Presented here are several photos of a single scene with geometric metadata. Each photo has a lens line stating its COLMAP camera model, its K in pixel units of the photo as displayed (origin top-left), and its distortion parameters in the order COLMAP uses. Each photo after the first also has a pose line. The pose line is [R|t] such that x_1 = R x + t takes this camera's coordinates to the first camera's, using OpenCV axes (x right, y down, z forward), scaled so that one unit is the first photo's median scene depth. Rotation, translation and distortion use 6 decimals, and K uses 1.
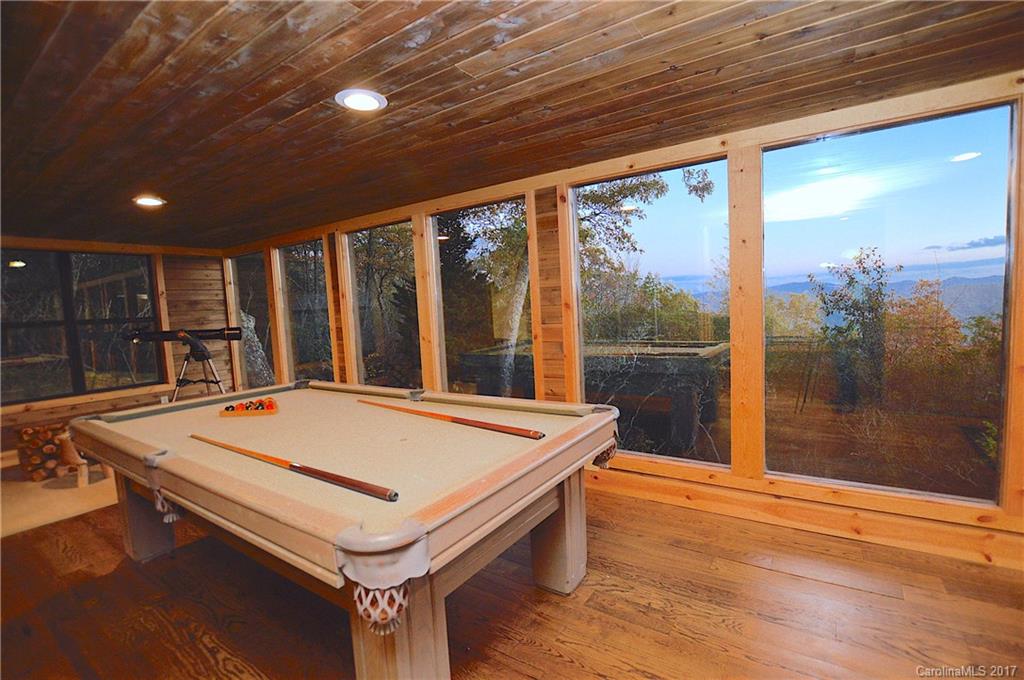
lens RADIAL K [[458.4, 0, 524.9], [0, 458.4, 342.0], [0, 0, 1]] dist [-0.026138, 0.001042]
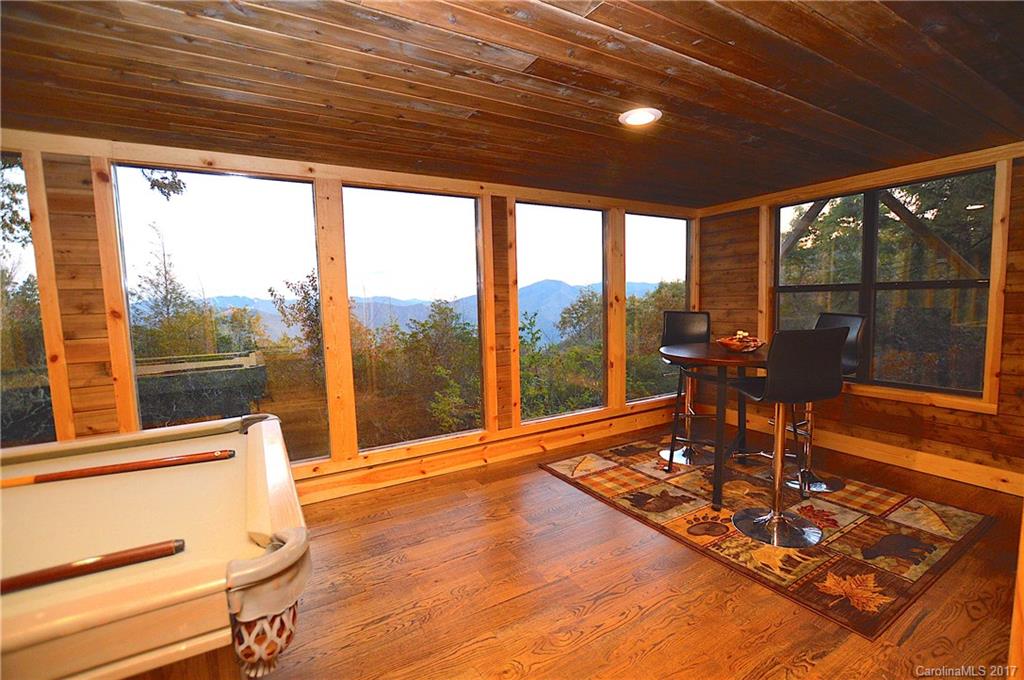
lens RADIAL K [[458.4, 0, 524.9], [0, 458.4, 342.0], [0, 0, 1]] dist [-0.026138, 0.001042]
pose [[0.434430, -0.049254, 0.899358, -0.372078], [0.077051, 0.996876, 0.017375, 0.010410], [-0.897404, 0.061748, 0.436868, 0.054777]]
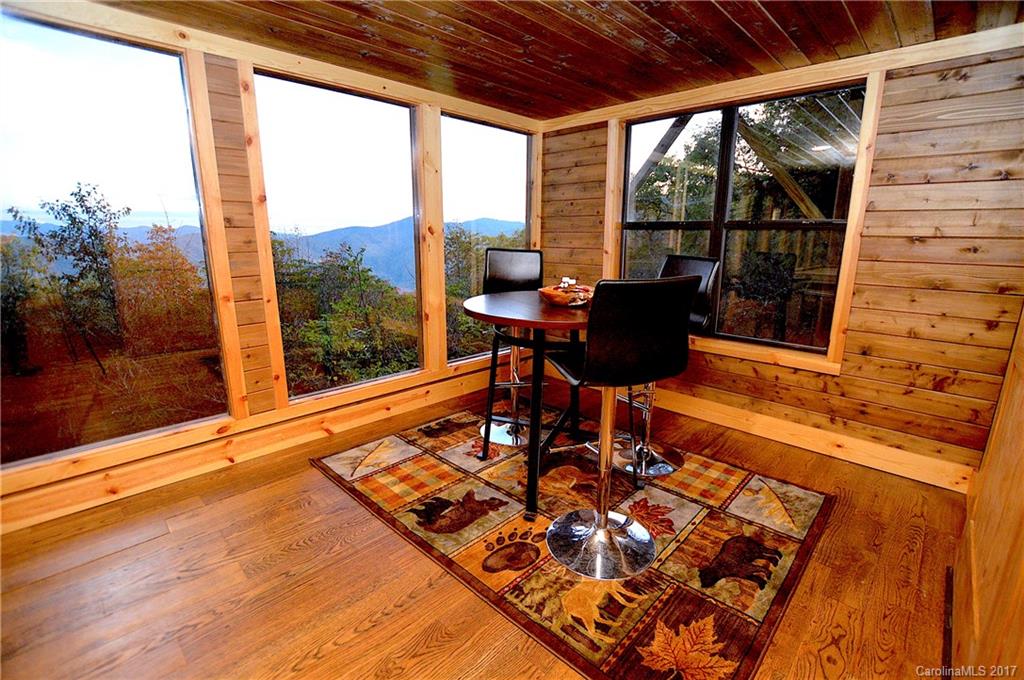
lens RADIAL K [[458.4, 0, 524.9], [0, 458.4, 342.0], [0, 0, 1]] dist [-0.026138, 0.001042]
pose [[0.178923, -0.176531, 0.967896, 0.052871], [0.061643, 0.983850, 0.168046, 0.015504], [-0.981930, 0.029597, 0.186915, -0.009661]]
